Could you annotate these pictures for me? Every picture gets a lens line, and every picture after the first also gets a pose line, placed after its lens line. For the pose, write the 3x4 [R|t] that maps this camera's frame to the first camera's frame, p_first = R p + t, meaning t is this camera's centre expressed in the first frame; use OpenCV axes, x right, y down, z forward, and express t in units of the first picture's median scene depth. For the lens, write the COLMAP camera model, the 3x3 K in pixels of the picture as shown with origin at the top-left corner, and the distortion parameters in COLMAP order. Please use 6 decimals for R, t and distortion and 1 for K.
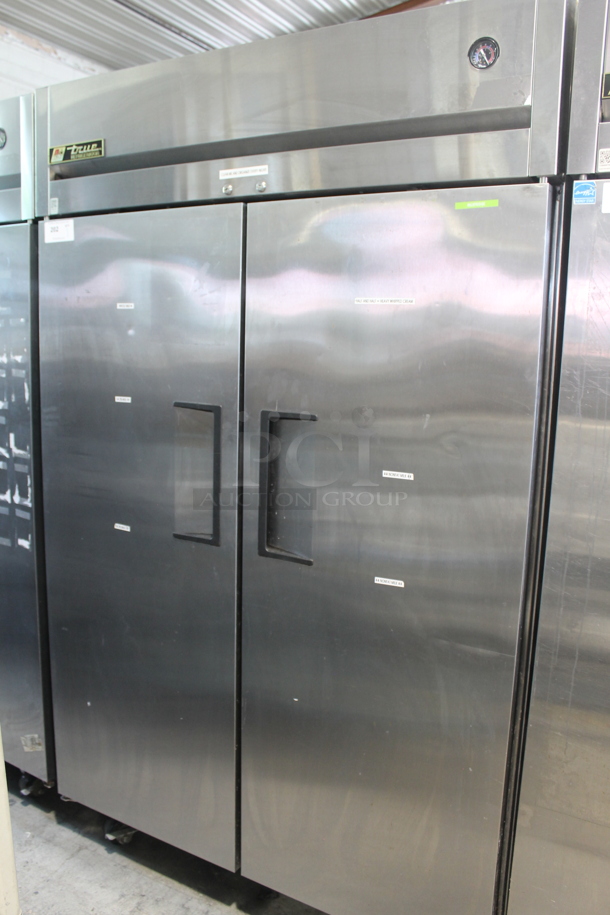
lens RADIAL K [[765.6, 0, 305.0], [0, 765.6, 457.5], [0, 0, 1]] dist [0.001268, 0.003021]
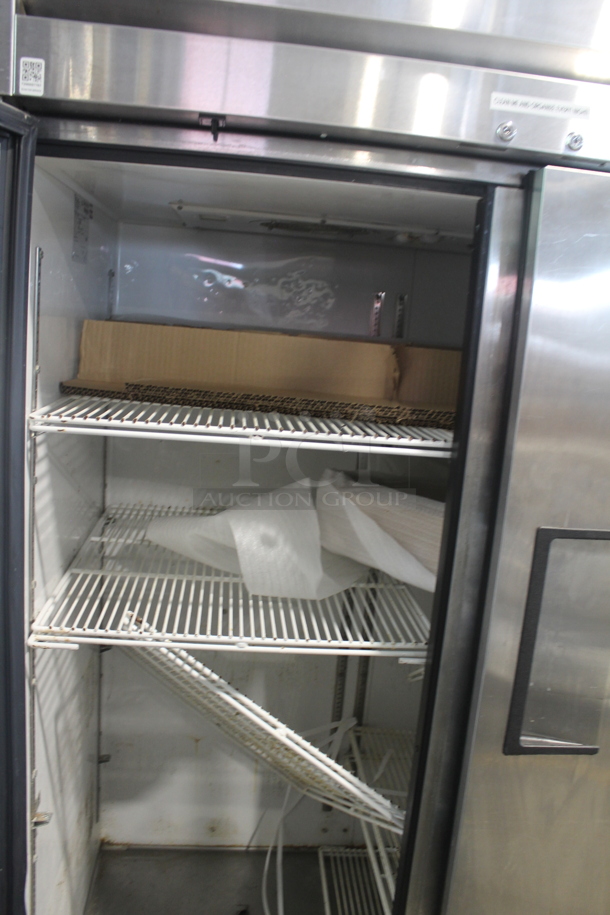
lens RADIAL K [[765.6, 0, 305.0], [0, 765.6, 457.5], [0, 0, 1]] dist [0.001268, 0.003021]
pose [[0.812181, -0.061496, 0.580156, -0.496612], [0.021125, 0.996877, 0.076094, -0.146832], [-0.583024, -0.049546, 0.810943, 0.568776]]
